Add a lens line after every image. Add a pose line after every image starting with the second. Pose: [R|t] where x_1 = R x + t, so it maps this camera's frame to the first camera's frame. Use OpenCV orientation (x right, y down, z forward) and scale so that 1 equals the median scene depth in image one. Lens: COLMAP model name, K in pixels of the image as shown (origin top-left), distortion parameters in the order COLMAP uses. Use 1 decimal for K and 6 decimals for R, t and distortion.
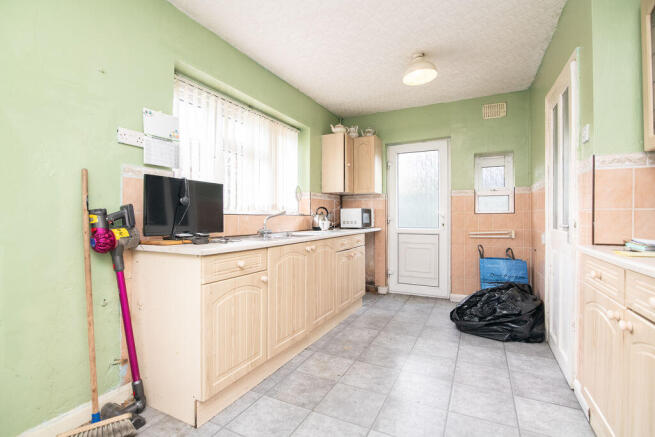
lens RADIAL K [[294.2, 0, 328.5], [0, 294.2, 215.6], [0, 0, 1]] dist [-0.018668, -0.000253]
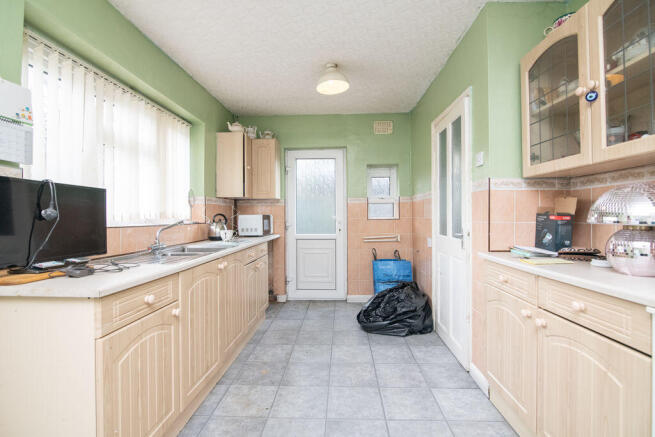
lens RADIAL K [[294.2, 0, 328.5], [0, 294.2, 215.6], [0, 0, 1]] dist [-0.018668, -0.000253]
pose [[0.915962, -0.002409, 0.401257, -0.106923], [0.004161, 0.999985, -0.003494, -0.026730], [-0.401243, 0.004870, 0.915959, 0.079706]]
